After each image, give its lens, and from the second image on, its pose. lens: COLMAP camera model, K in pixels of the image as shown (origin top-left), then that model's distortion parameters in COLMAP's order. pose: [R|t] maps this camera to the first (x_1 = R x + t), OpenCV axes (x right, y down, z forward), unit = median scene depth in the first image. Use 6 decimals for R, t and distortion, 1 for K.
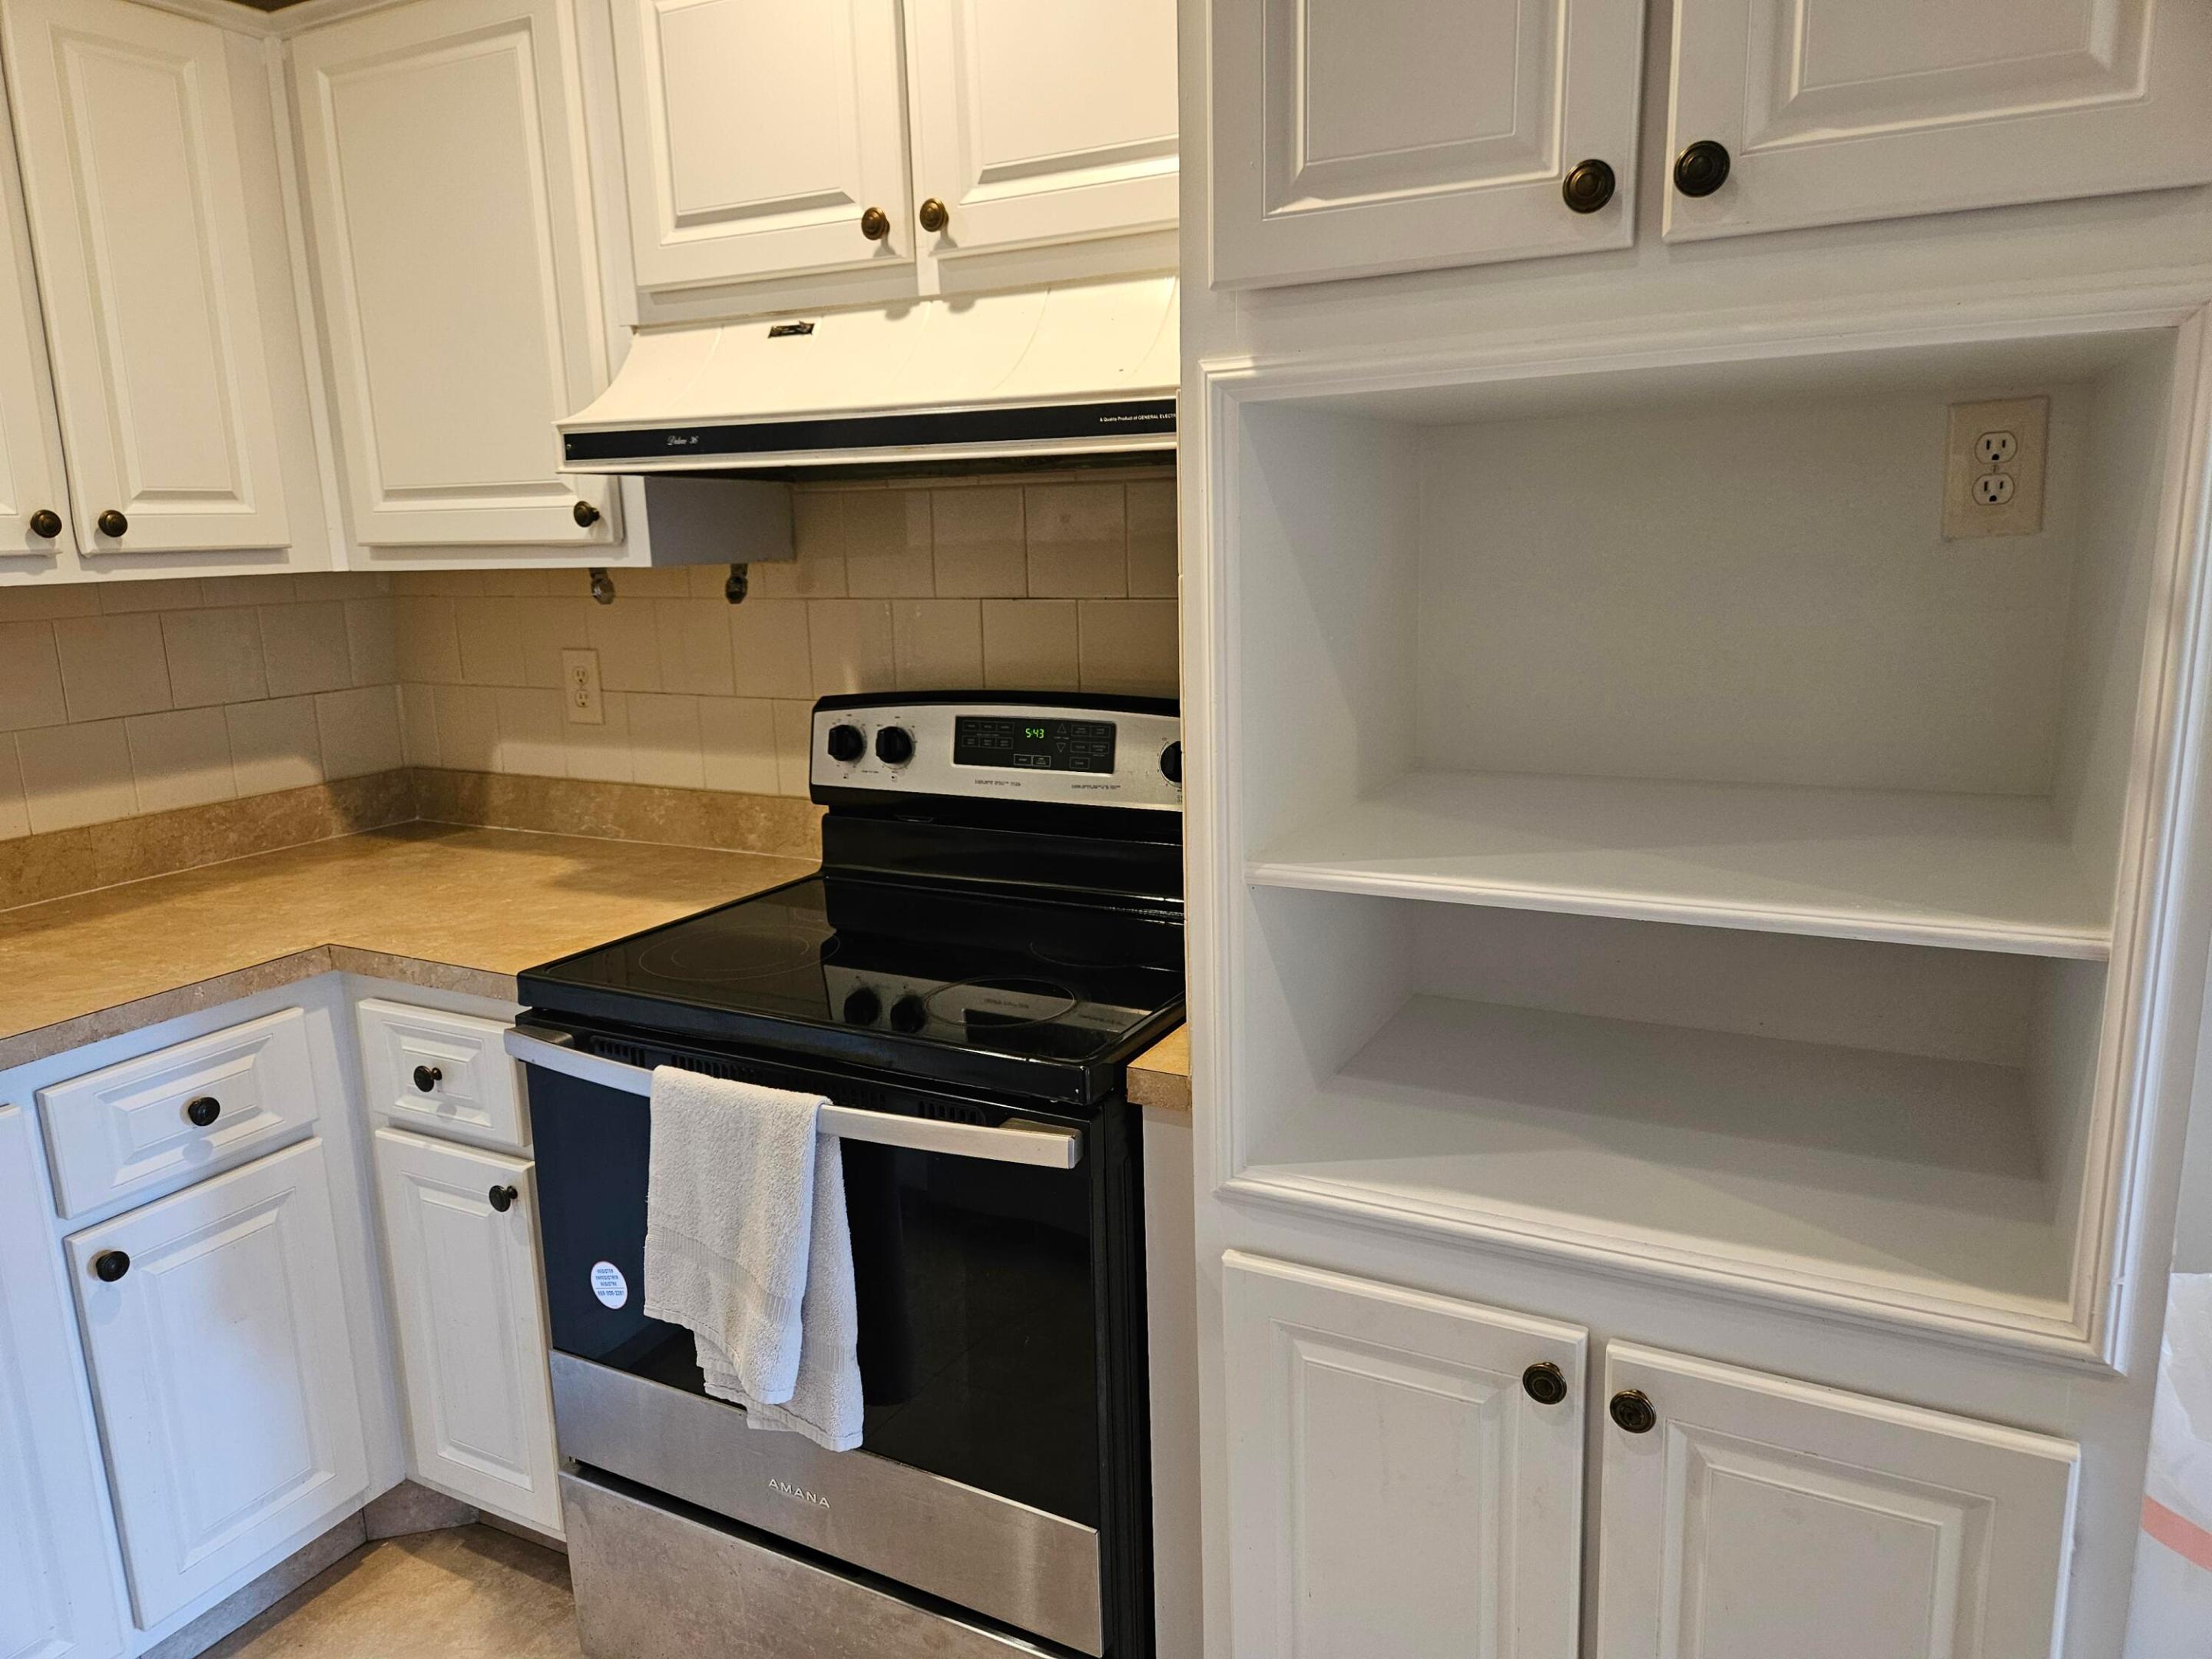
lens RADIAL K [[1469.6, 0, 1083.2], [0, 1469.6, 829.0], [0, 0, 1]] dist [0.067840, -0.059644]
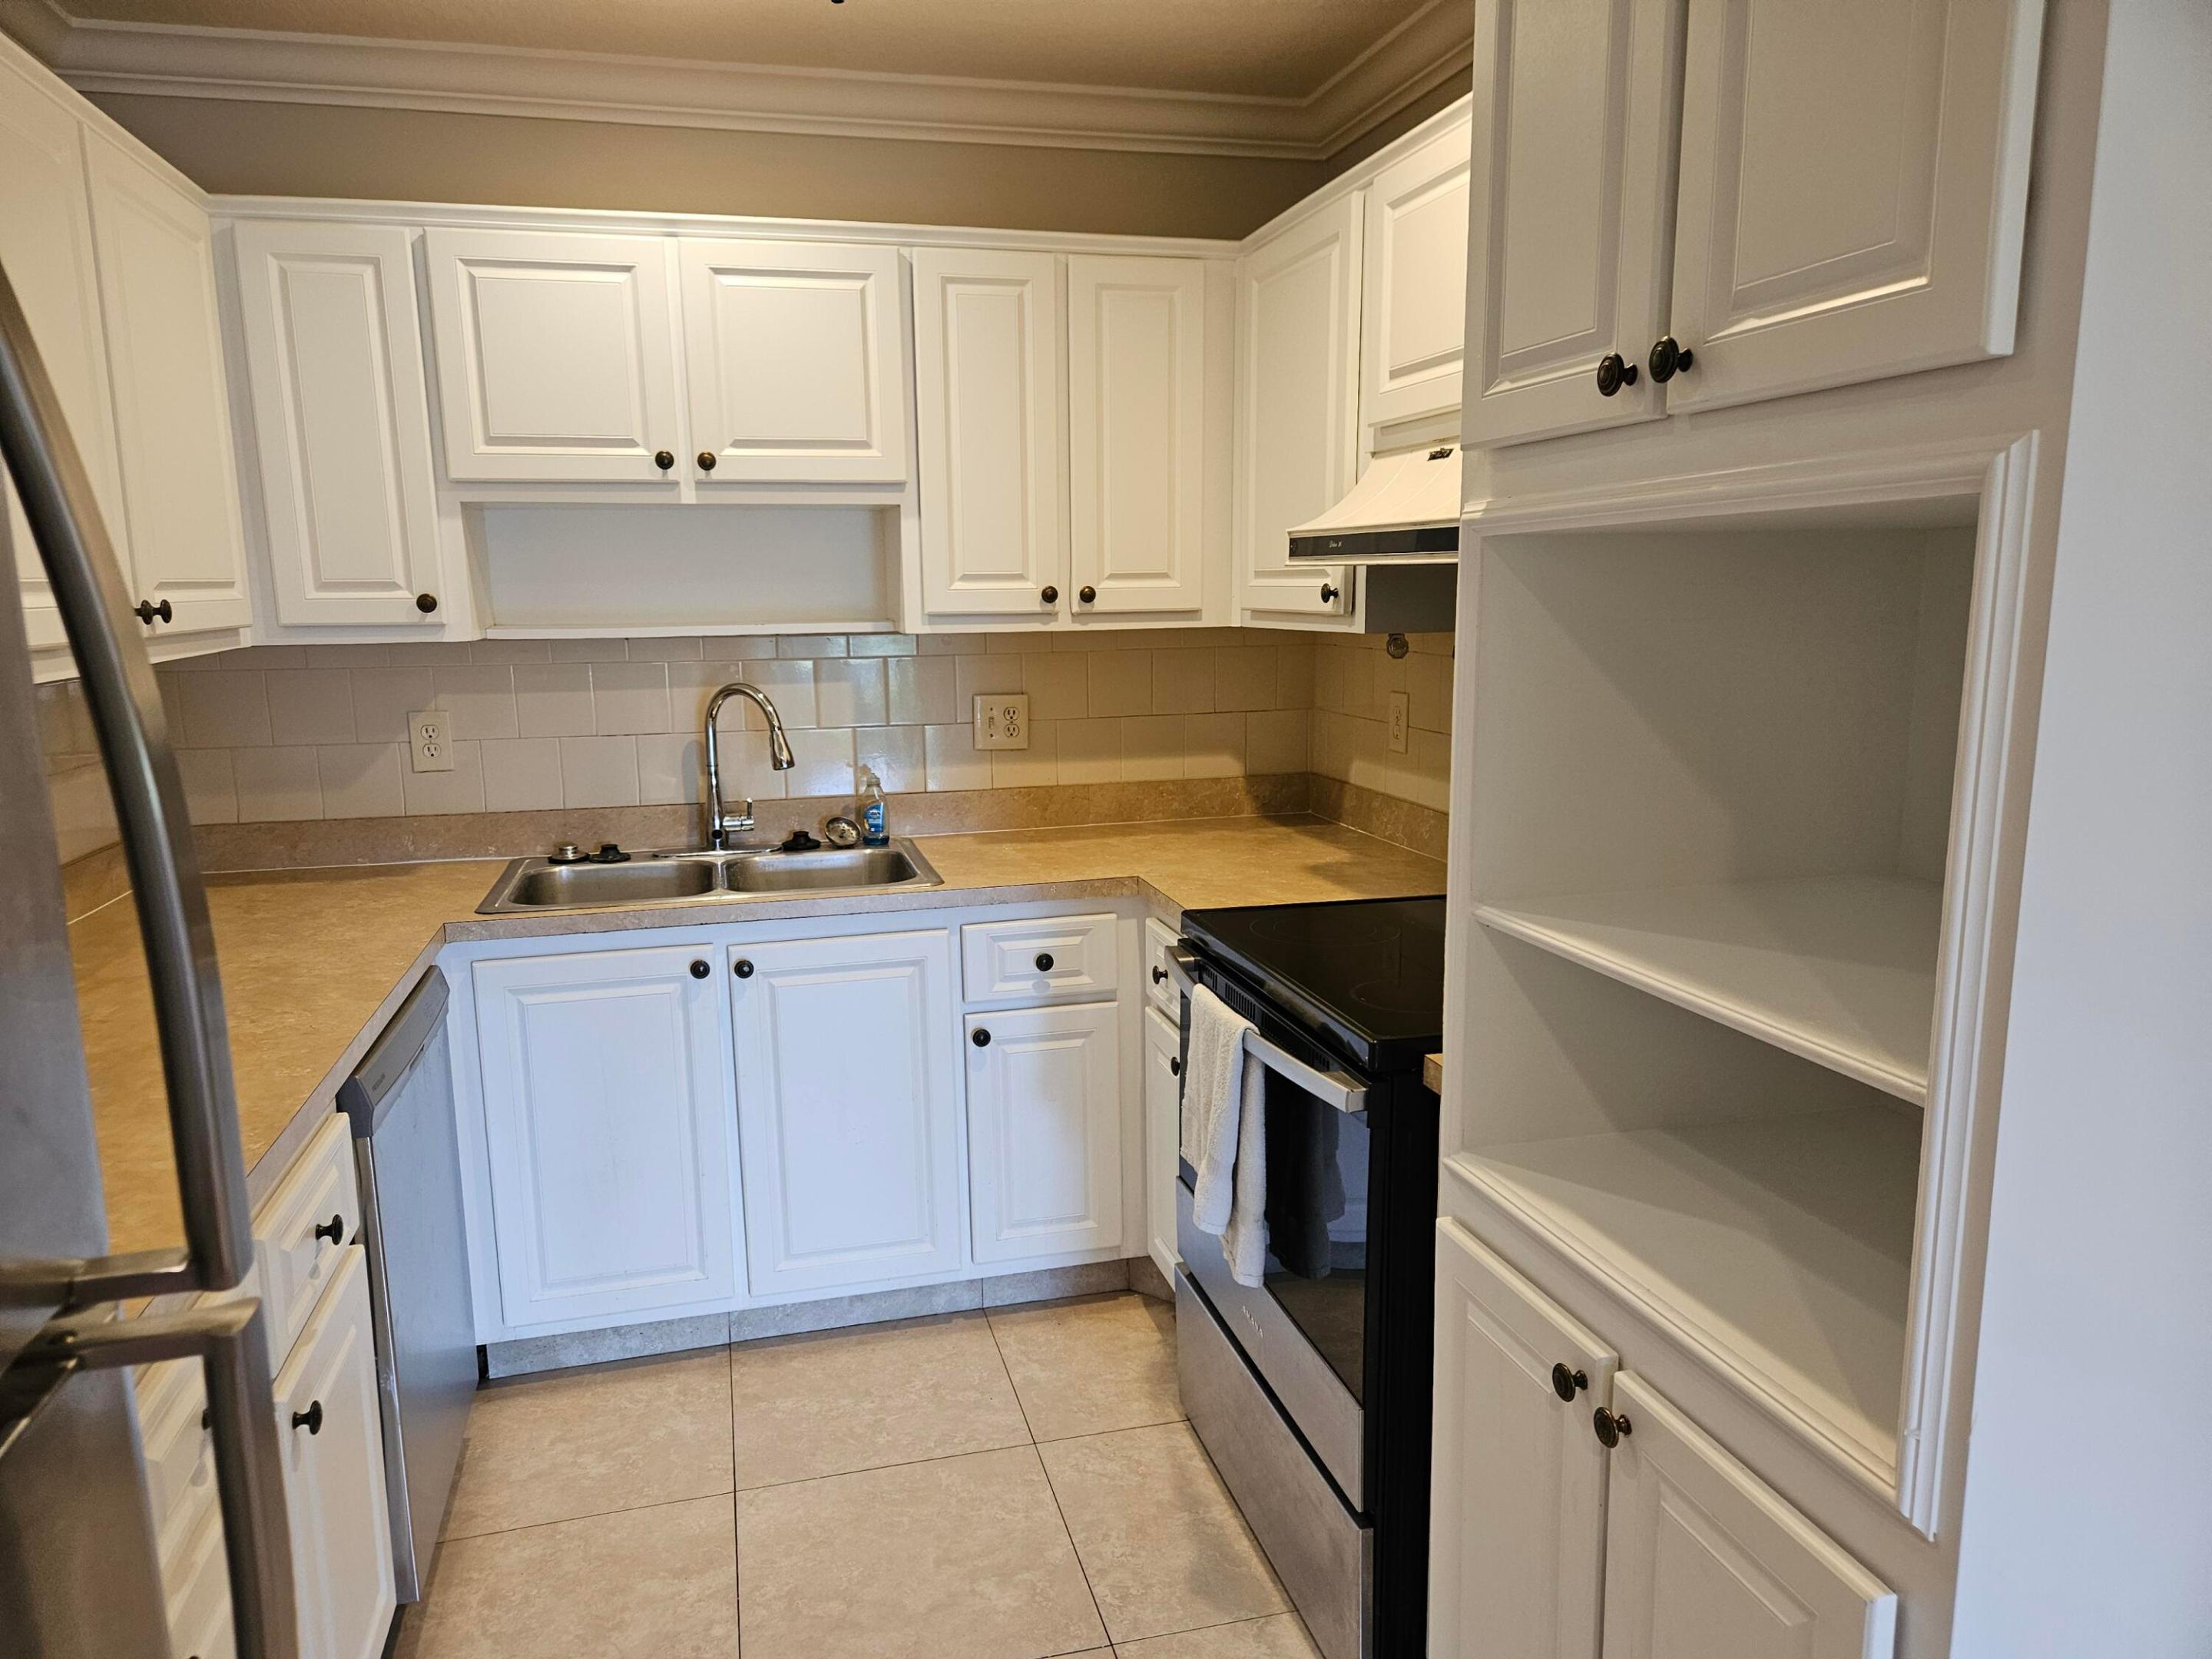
lens RADIAL K [[1469.6, 0, 1075.7], [0, 1469.6, 852.4], [0, 0, 1]] dist [0.067840, -0.059644]
pose [[0.670750, 0.152152, -0.725909, 0.534637], [-0.155962, 0.985783, 0.062511, -0.030289], [0.725100, 0.071285, 0.684944, -0.064098]]
